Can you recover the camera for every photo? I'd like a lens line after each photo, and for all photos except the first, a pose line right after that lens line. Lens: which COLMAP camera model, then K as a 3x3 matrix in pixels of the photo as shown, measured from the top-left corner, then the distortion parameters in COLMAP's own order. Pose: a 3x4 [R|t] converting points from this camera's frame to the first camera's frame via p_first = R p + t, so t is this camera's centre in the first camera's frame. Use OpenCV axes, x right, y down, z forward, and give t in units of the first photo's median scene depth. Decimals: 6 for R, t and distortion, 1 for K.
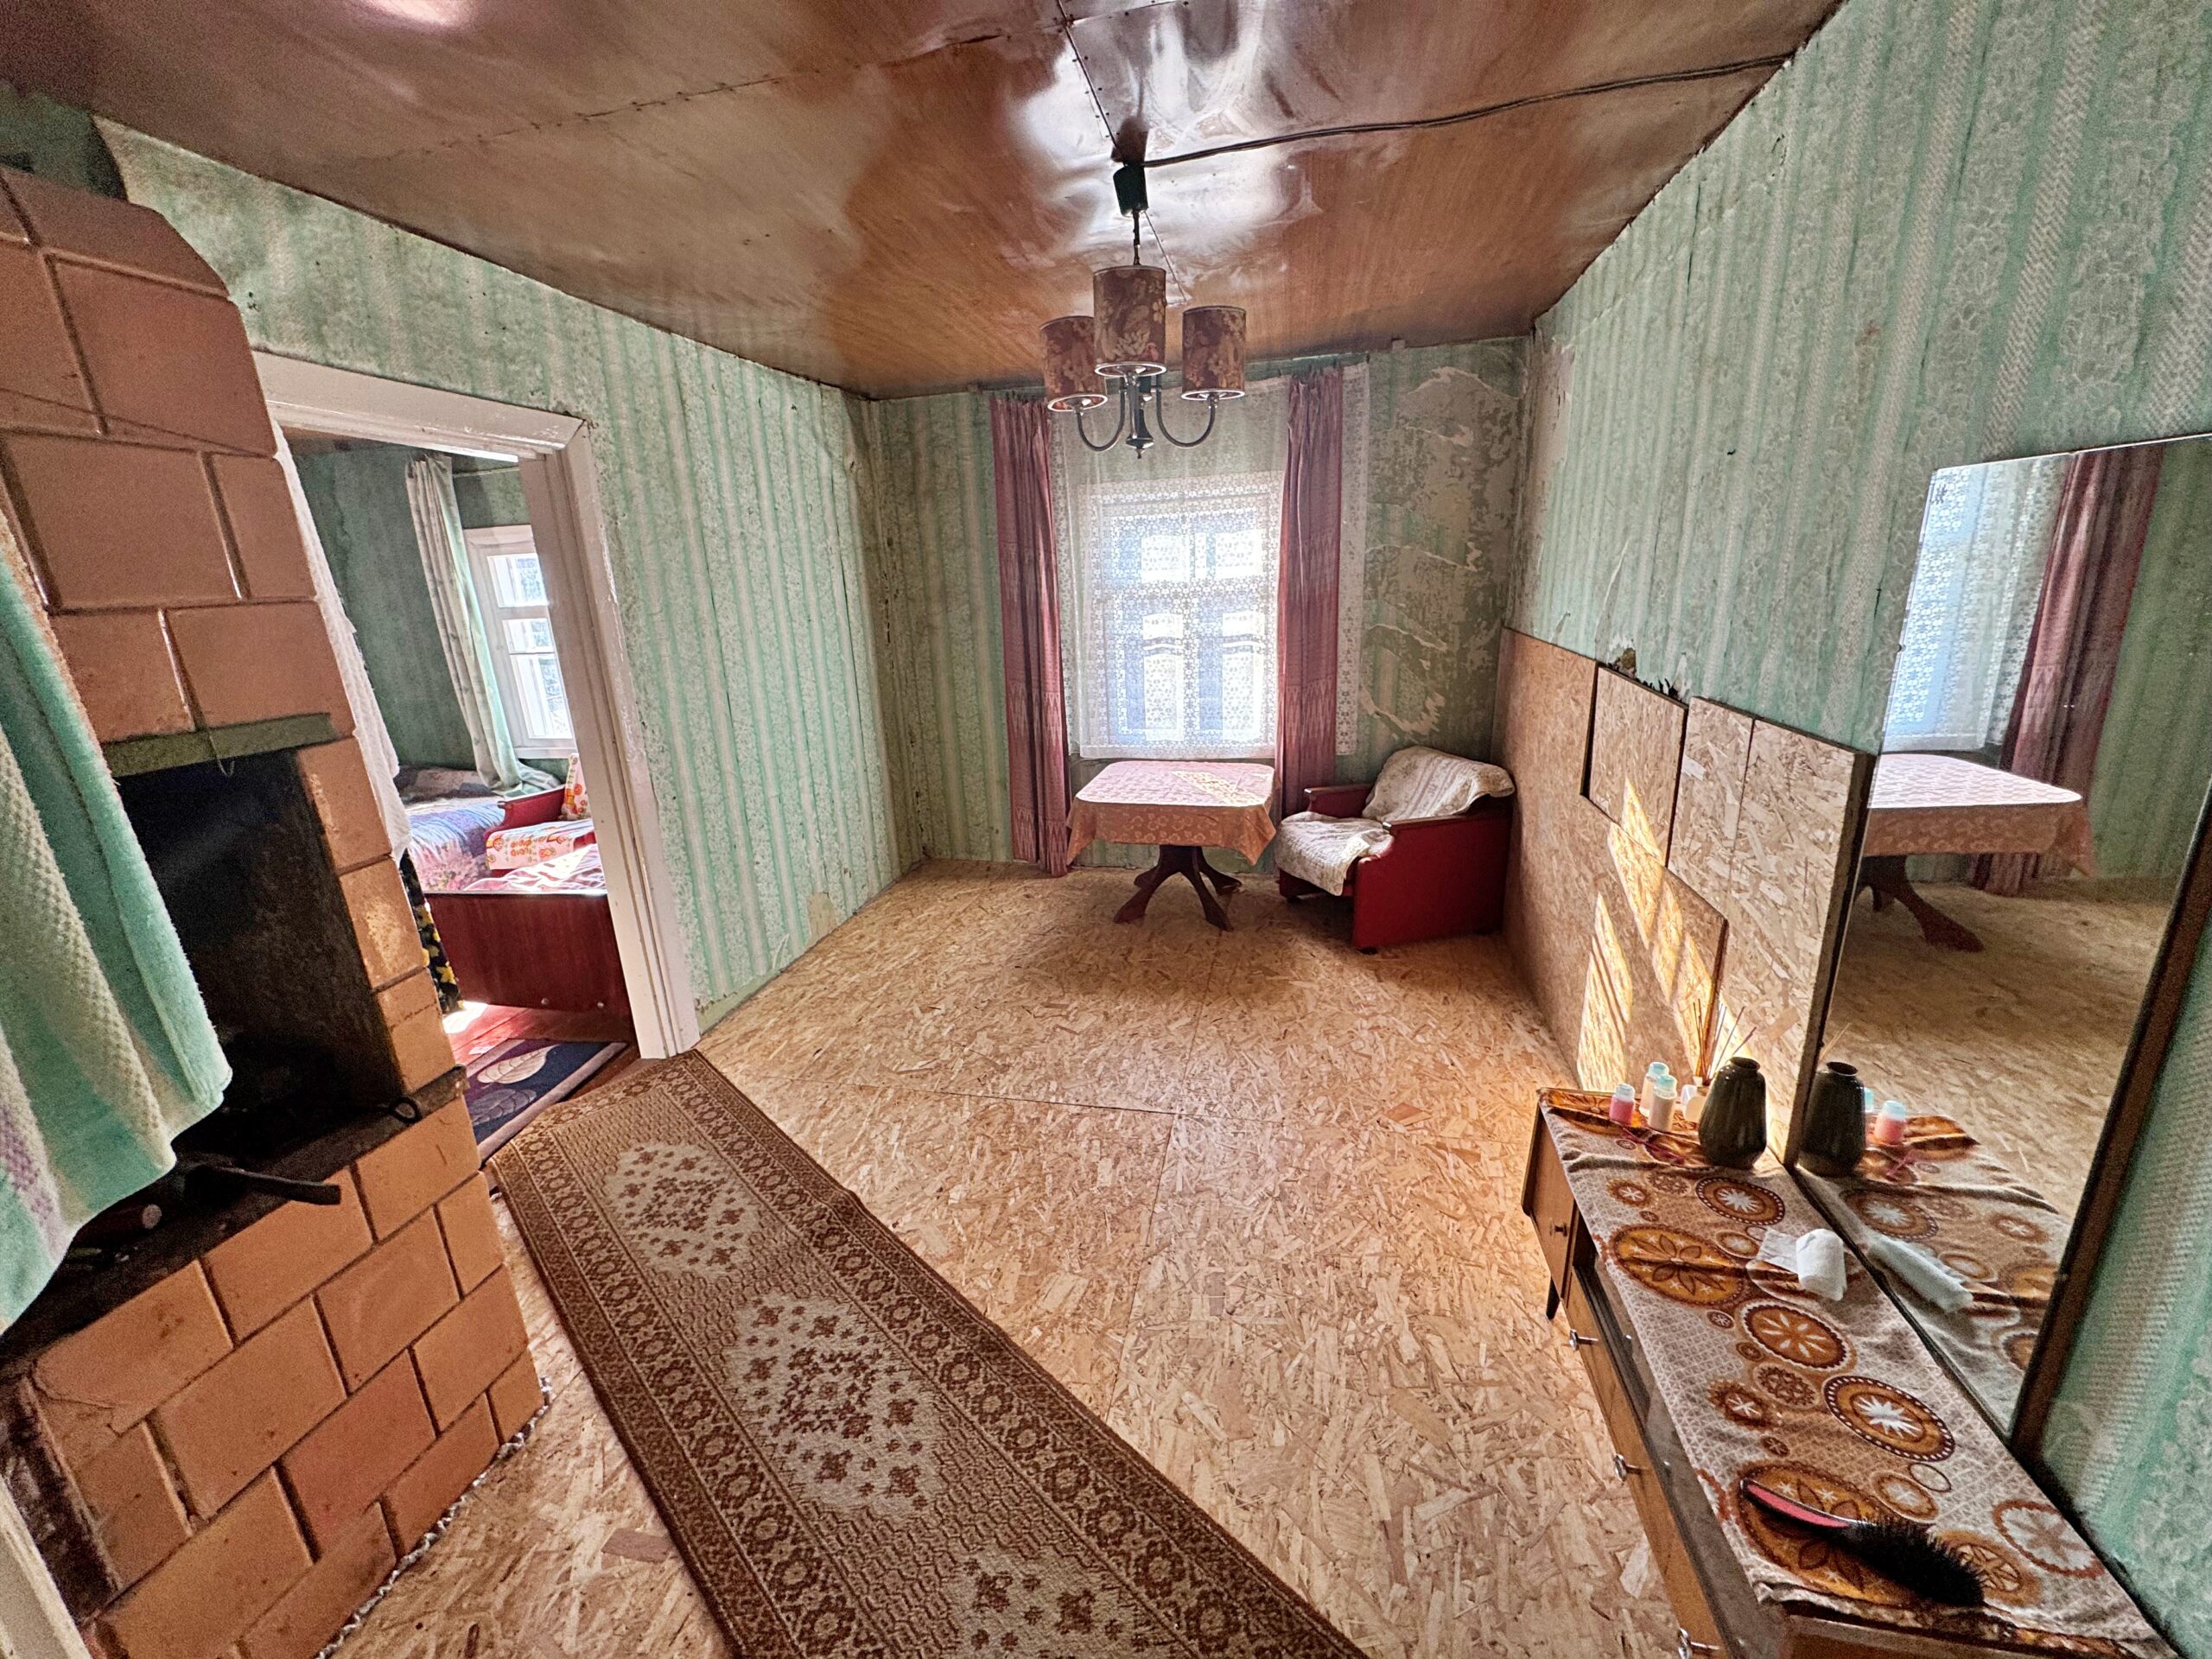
lens RADIAL K [[872.4, 0, 1106.0], [0, 872.4, 829.5], [0, 0, 1]] dist [-0.001933, -0.000160]
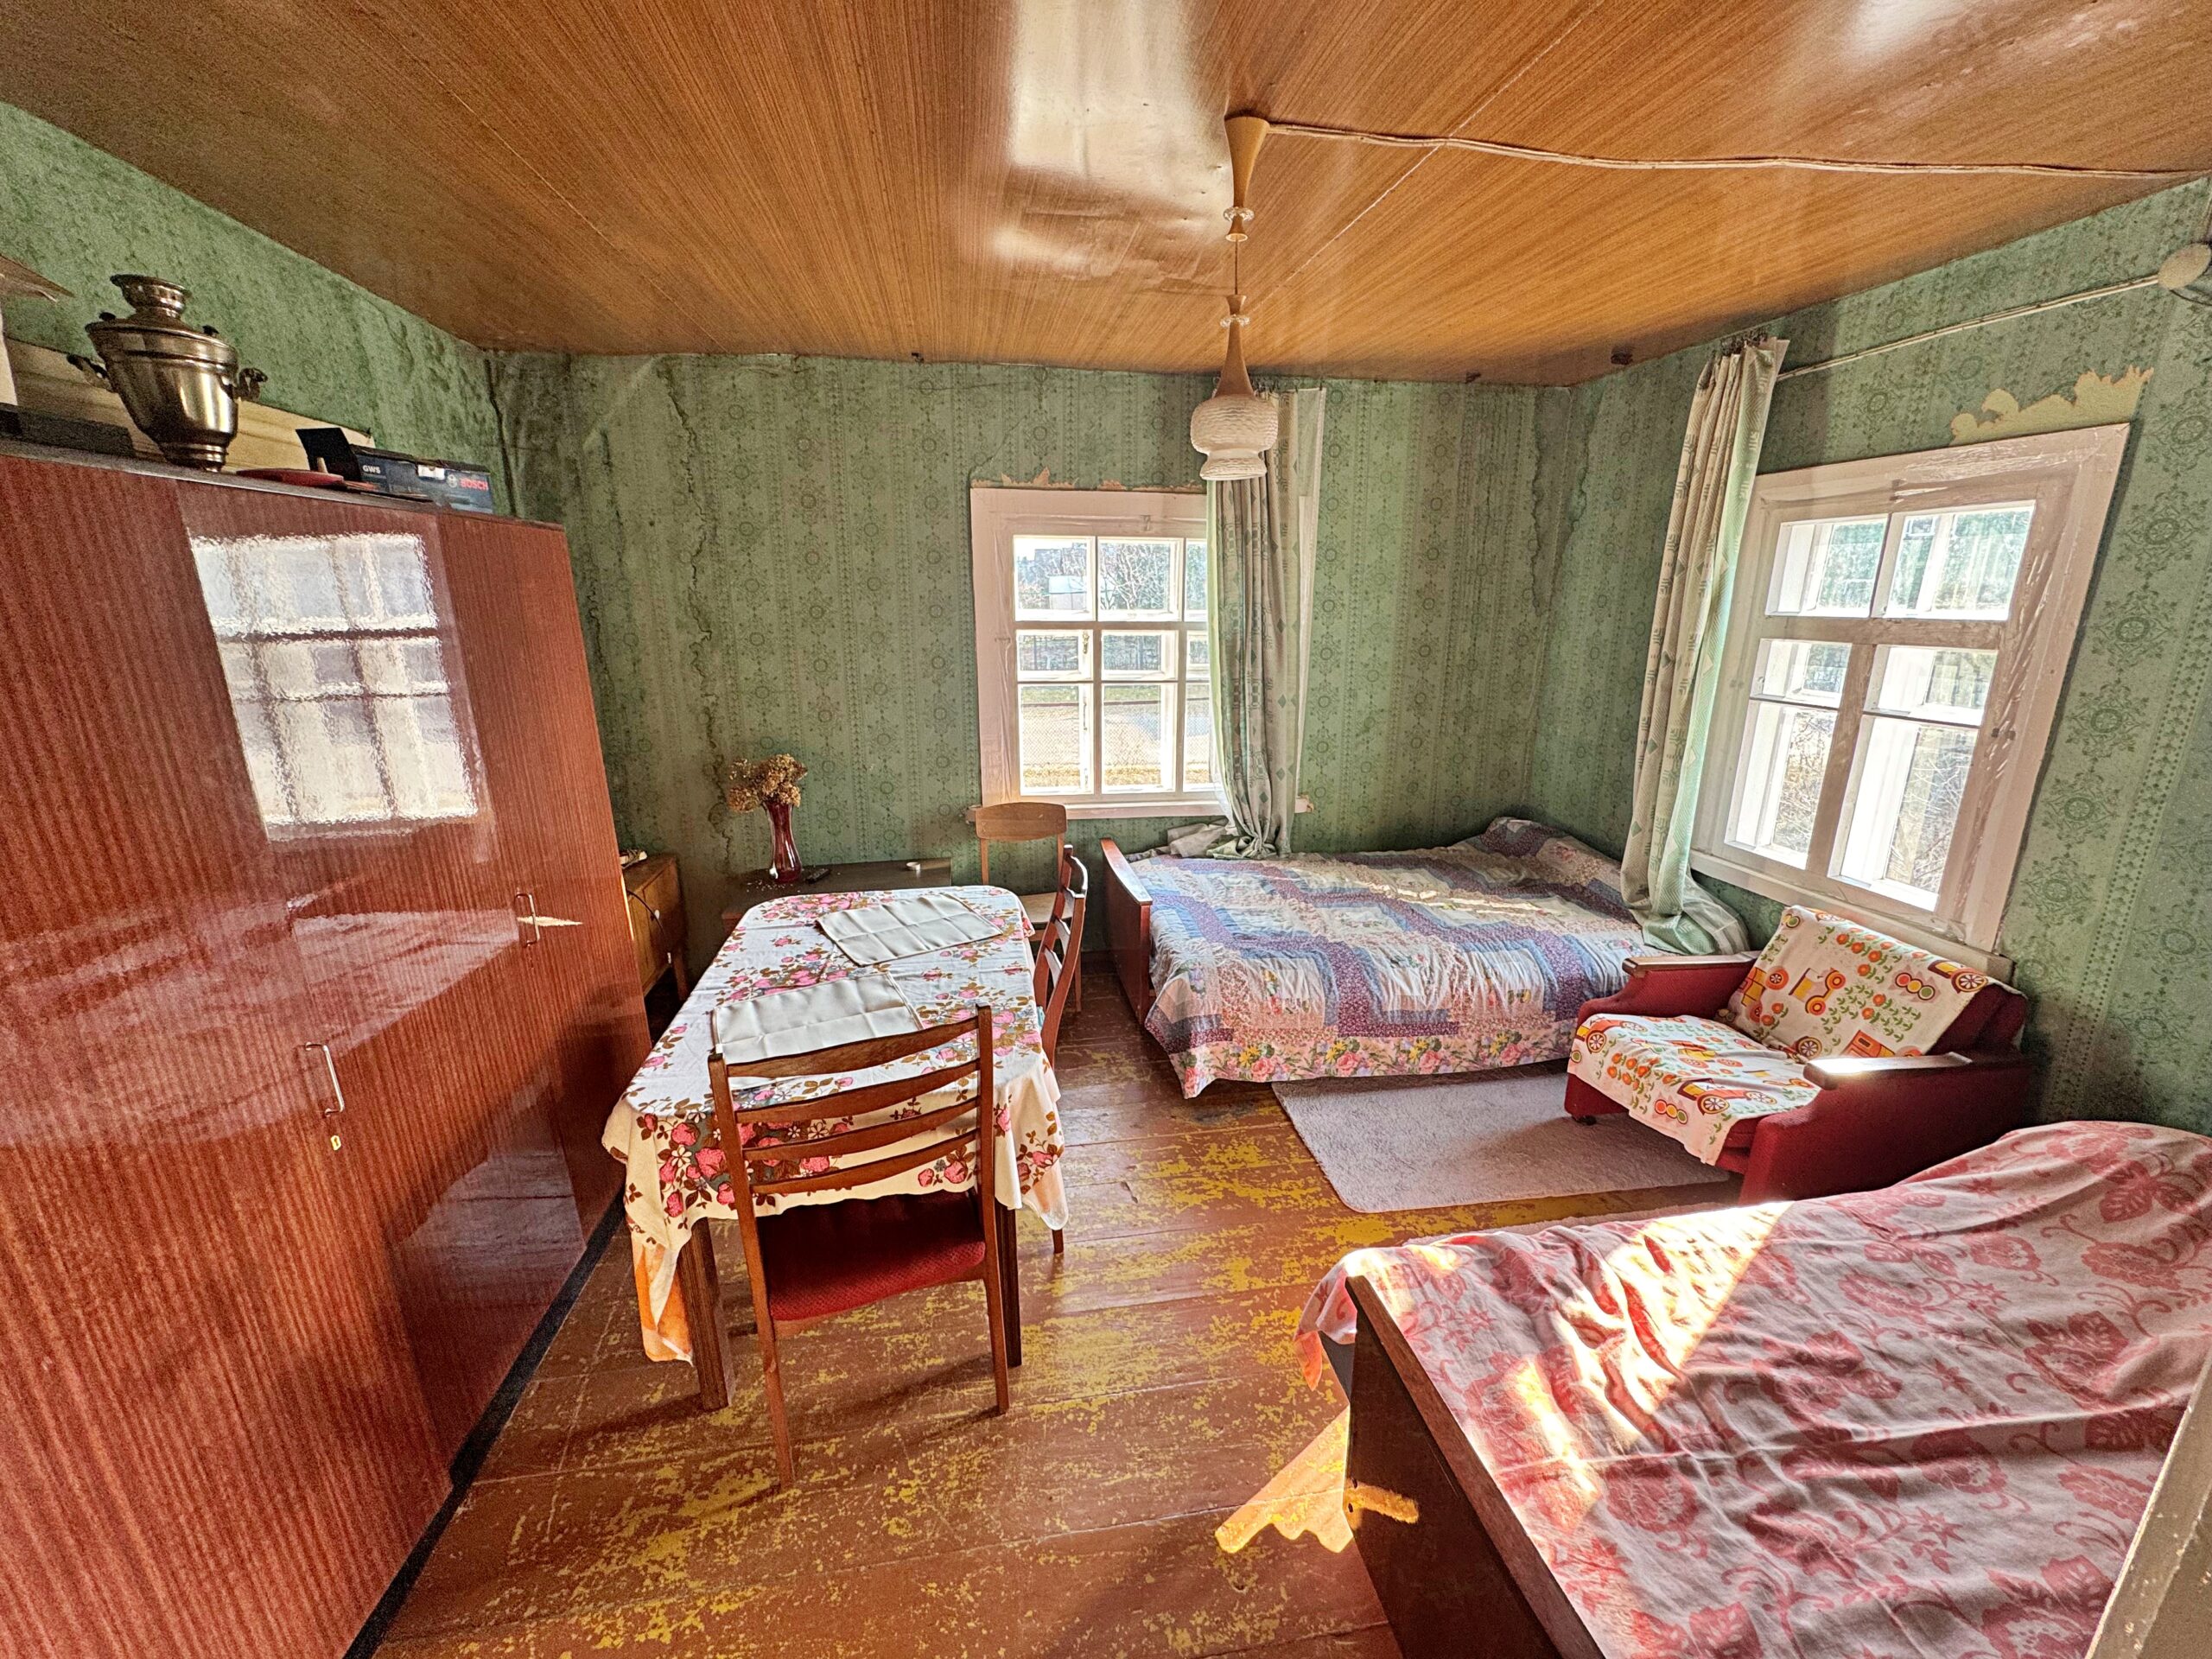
lens RADIAL K [[872.4, 0, 1106.0], [0, 872.4, 829.5], [0, 0, 1]] dist [-0.001933, -0.000160]
pose [[0.359795, 0.285410, -0.888306, -0.319712], [-0.265157, 0.944088, 0.195935, -0.124792], [0.894561, 0.165044, 0.415357, 0.421732]]
